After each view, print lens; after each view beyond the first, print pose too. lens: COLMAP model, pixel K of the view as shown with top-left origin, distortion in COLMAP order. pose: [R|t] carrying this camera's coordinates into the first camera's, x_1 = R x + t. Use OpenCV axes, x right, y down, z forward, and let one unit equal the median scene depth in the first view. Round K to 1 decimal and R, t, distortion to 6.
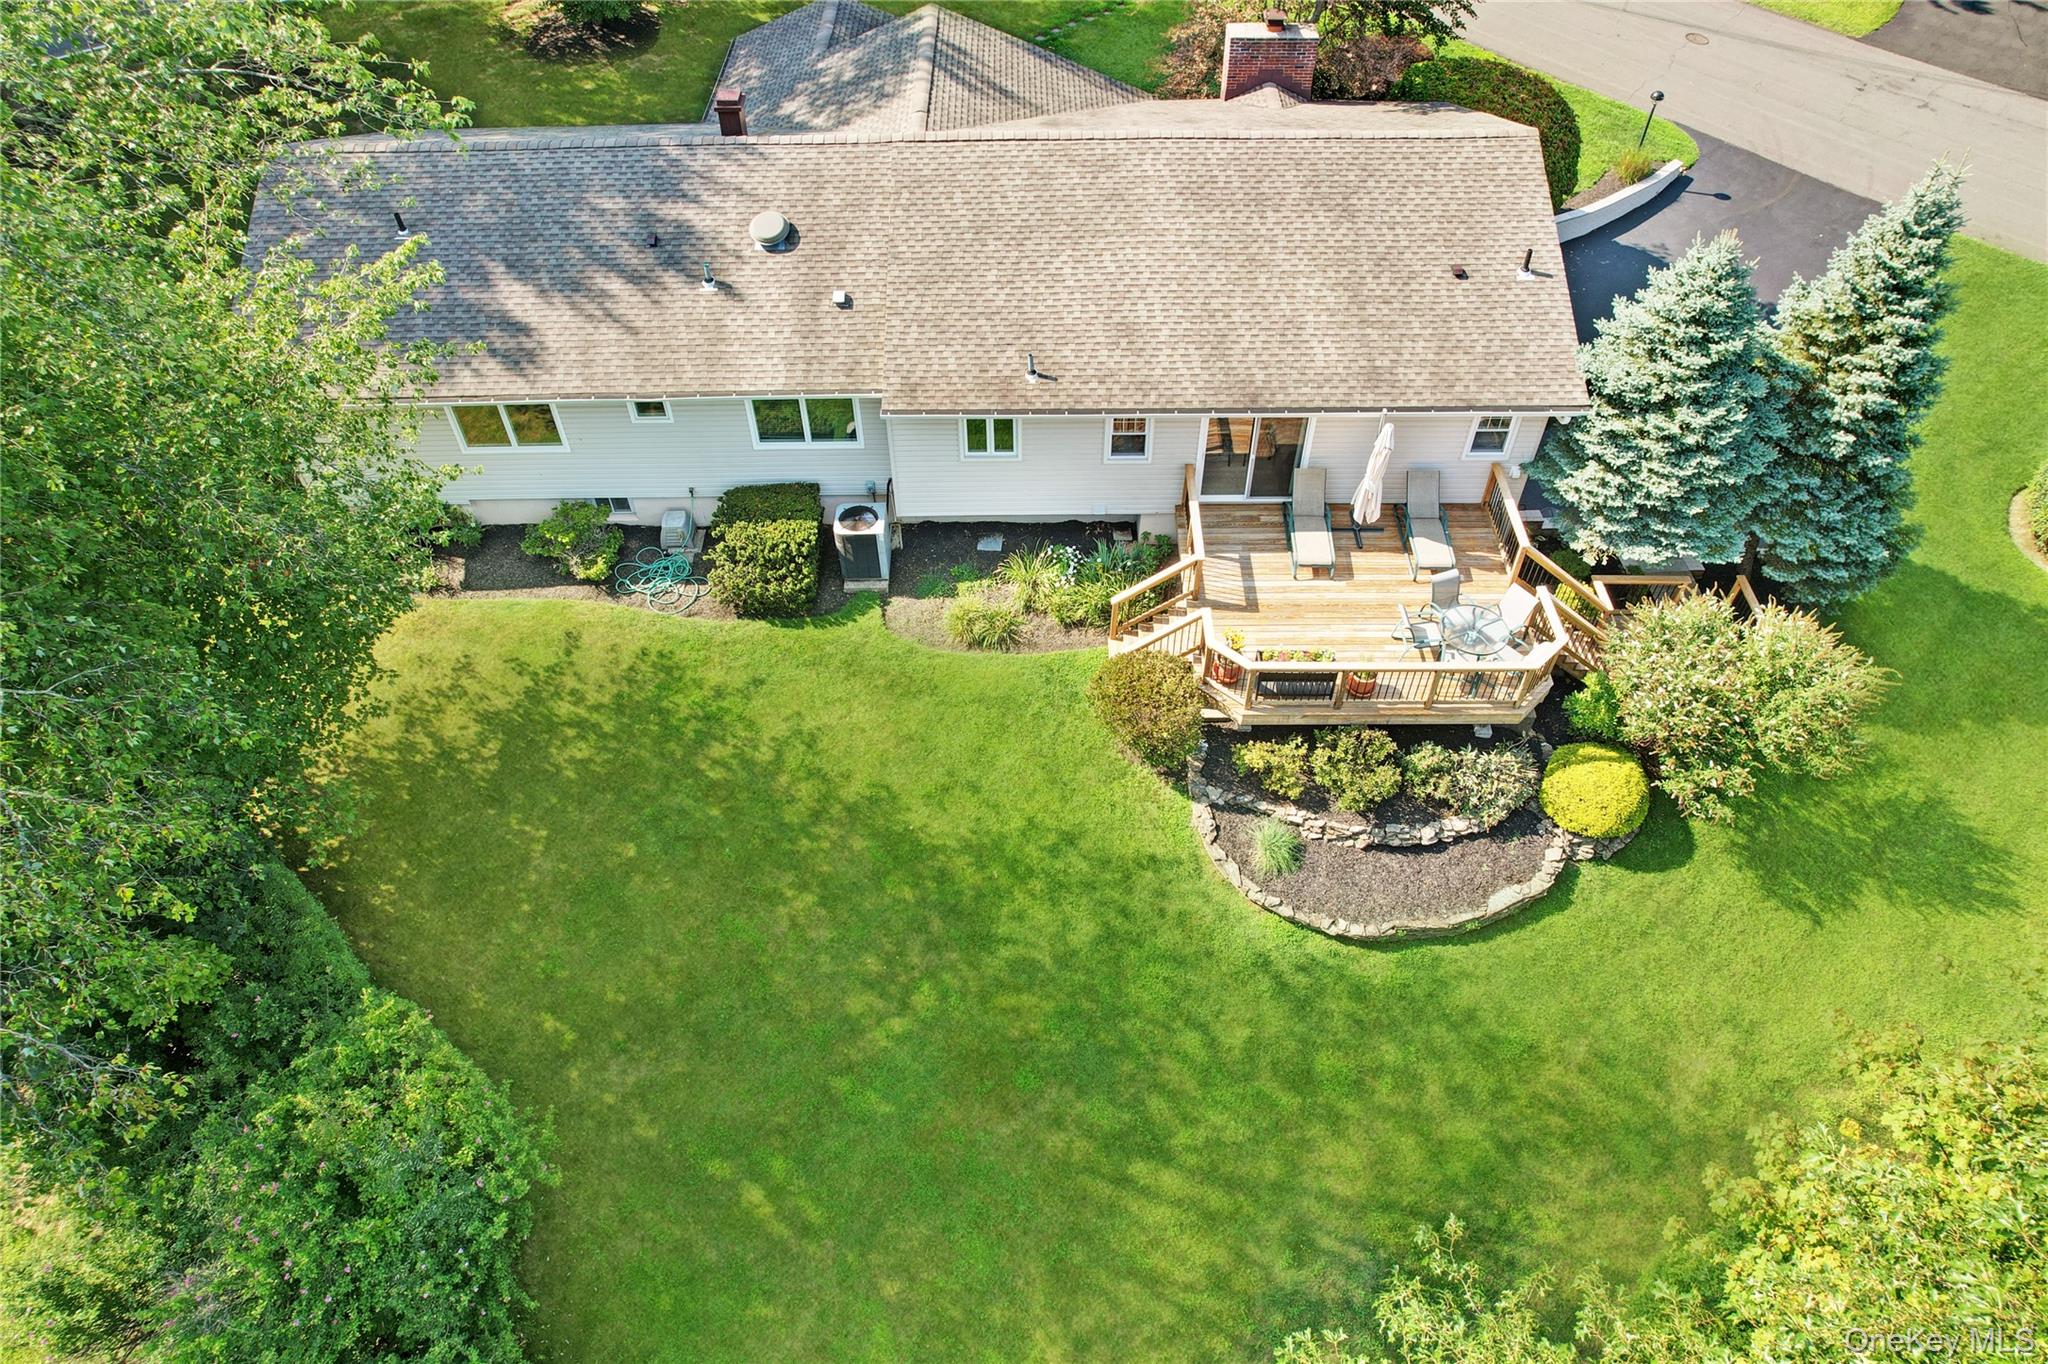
lens RADIAL K [[1319.6, 0, 1024.0], [0, 1319.6, 682.0], [0, 0, 1]] dist [-0.045302, -0.000431]
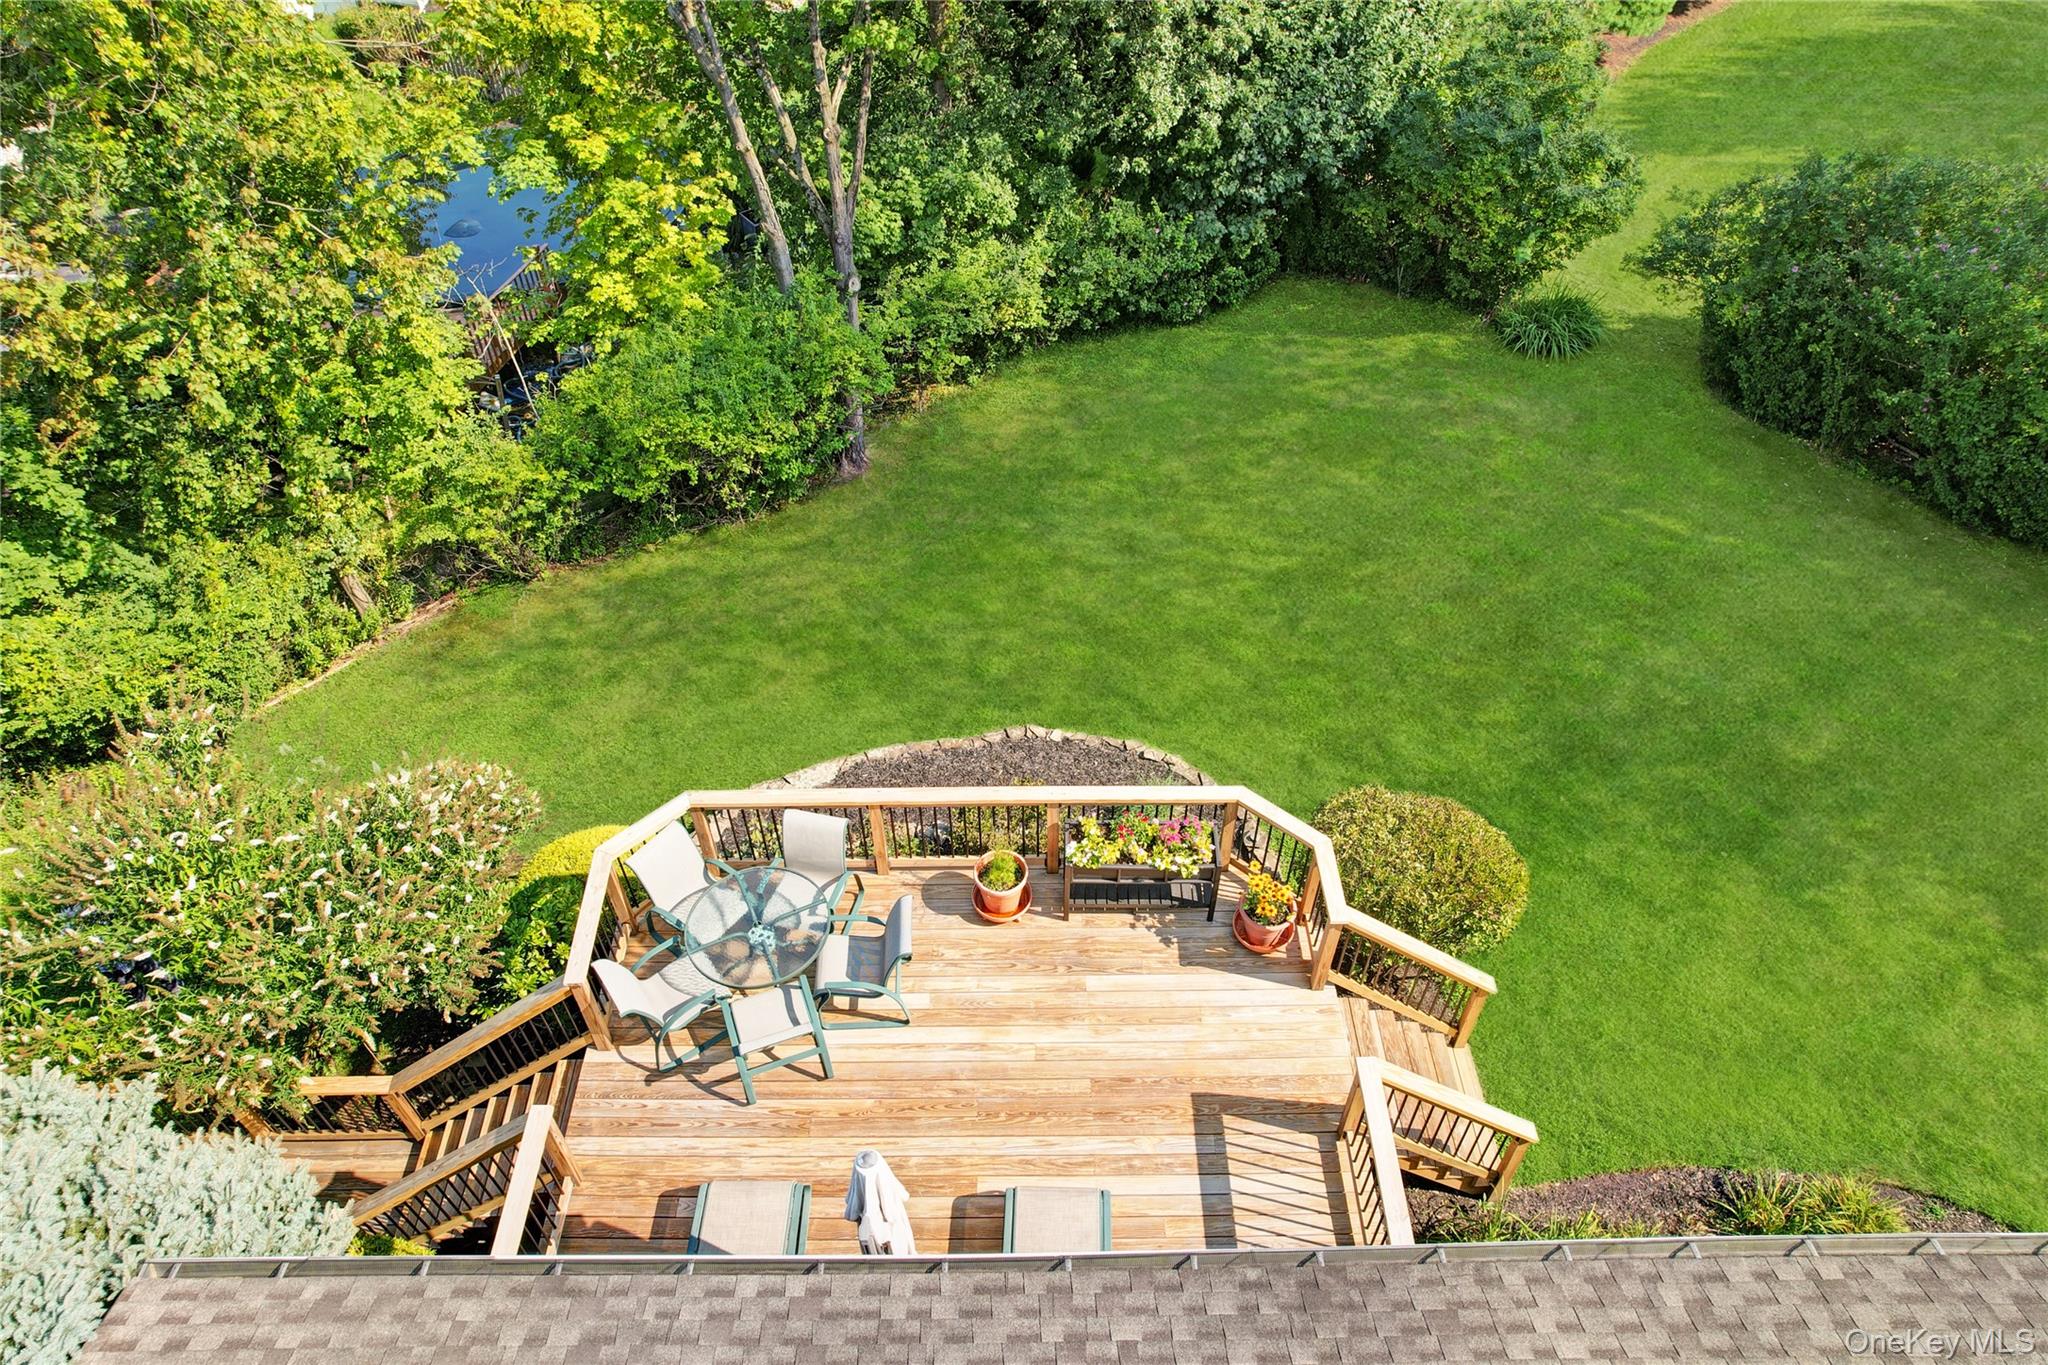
lens RADIAL K [[1315.4, 0, 1033.5], [0, 1315.4, 686.2], [0, 0, 1]] dist [-0.072774, 0.066113]
pose [[-0.999881, 0.015003, 0.003555, 0.229978], [0.002462, -0.072233, 0.997385, -0.479710], [0.015220, 0.997275, 0.072188, 0.841185]]
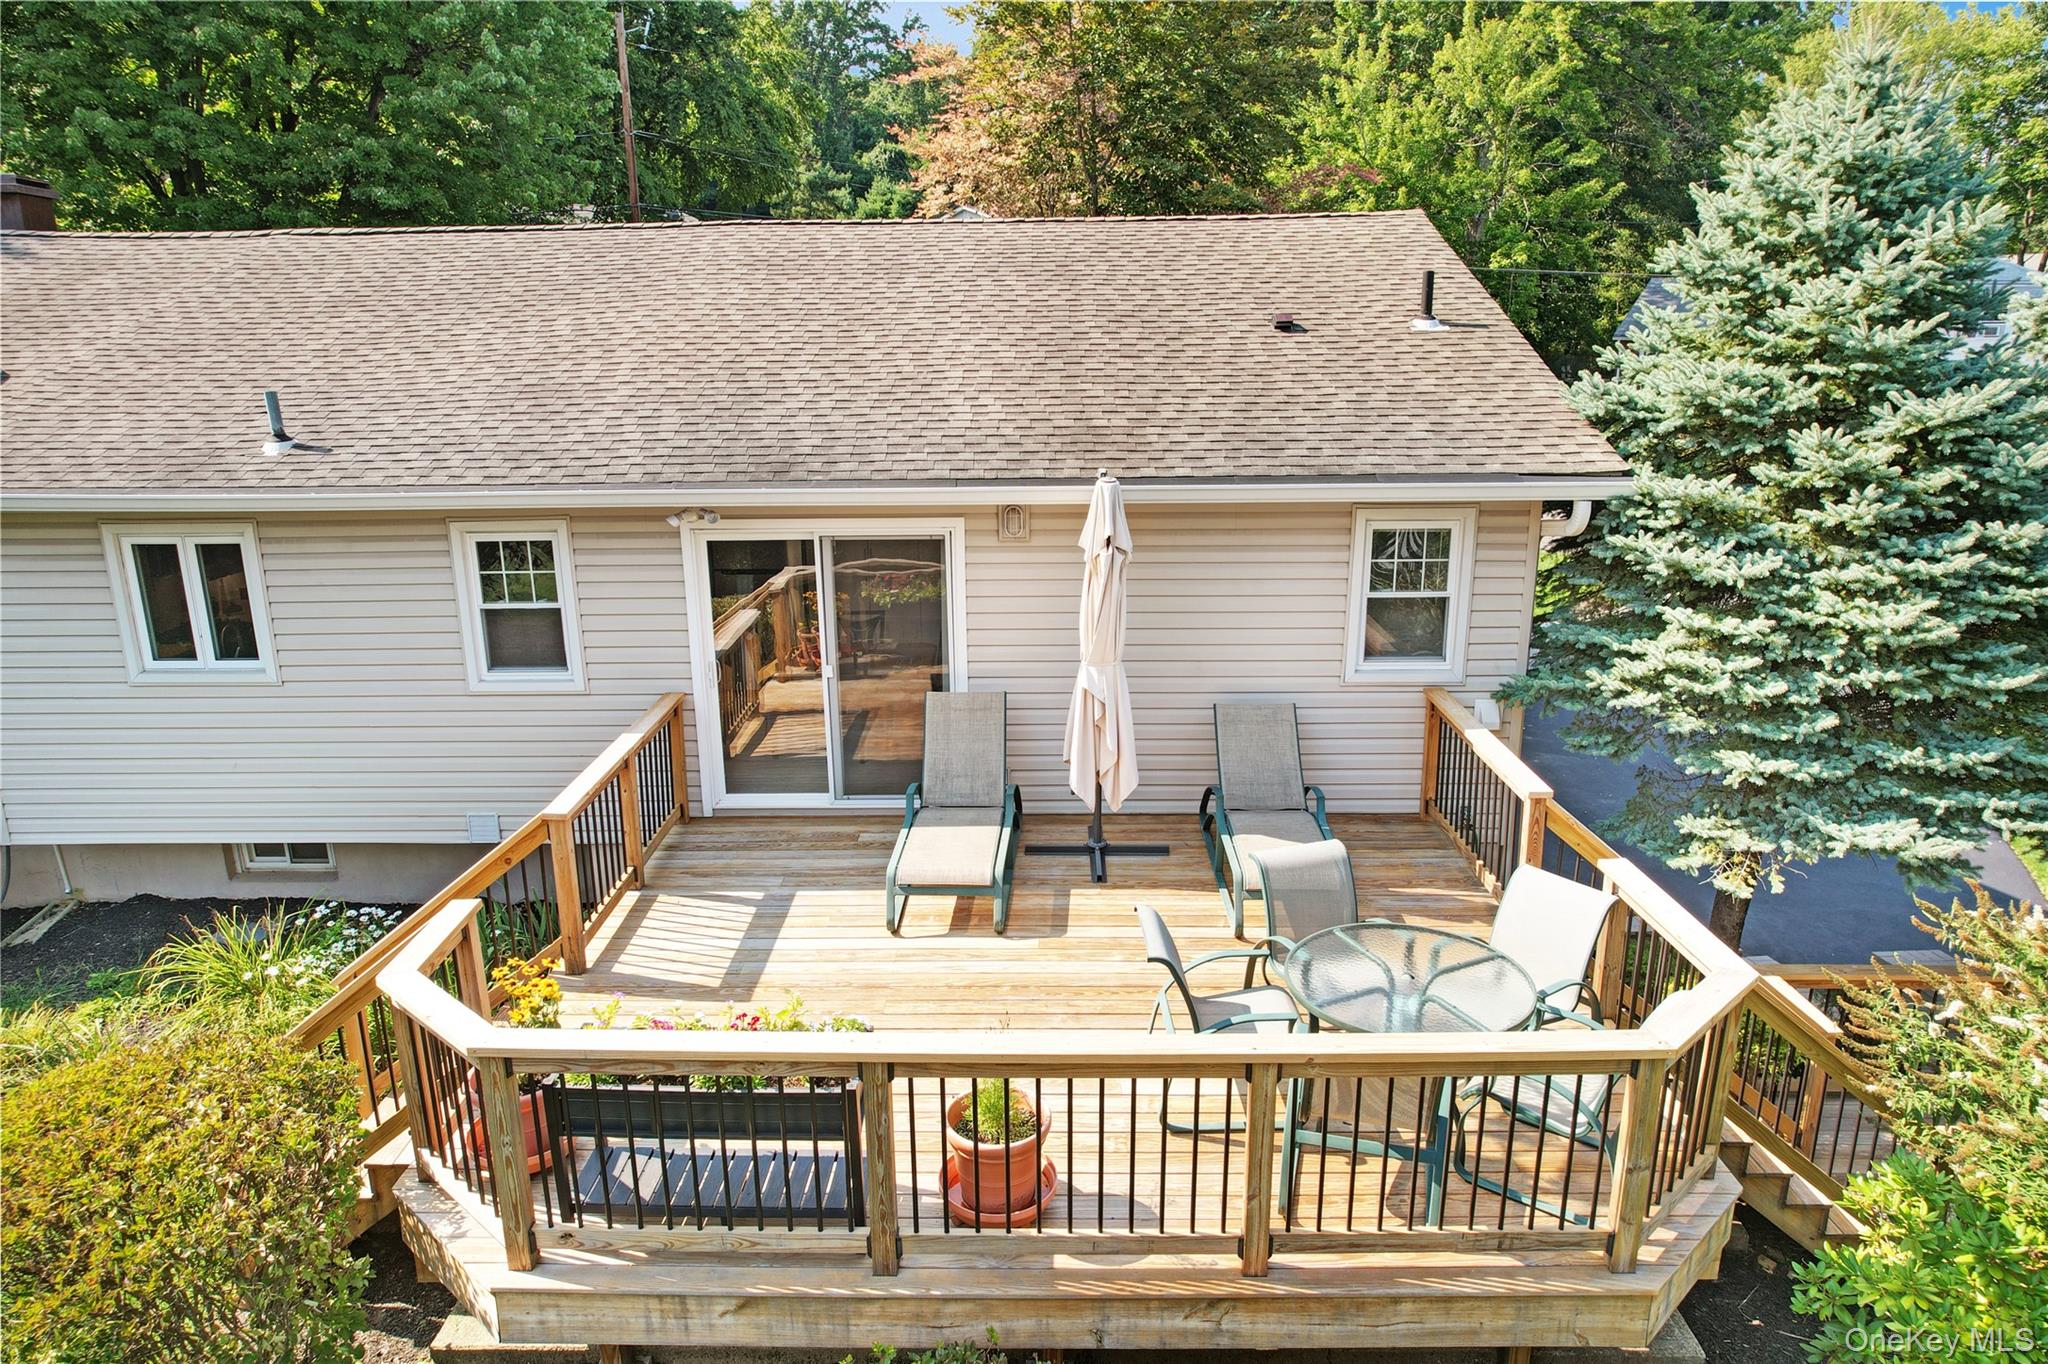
lens RADIAL K [[1315.4, 0, 1033.5], [0, 1315.4, 685.7], [0, 0, 1]] dist [-0.072774, 0.066113]
pose [[0.999942, -0.000075, -0.010767, 0.254179], [-0.005835, 0.836628, -0.547740, 0.057786], [0.009049, 0.547772, 0.836579, 0.697839]]
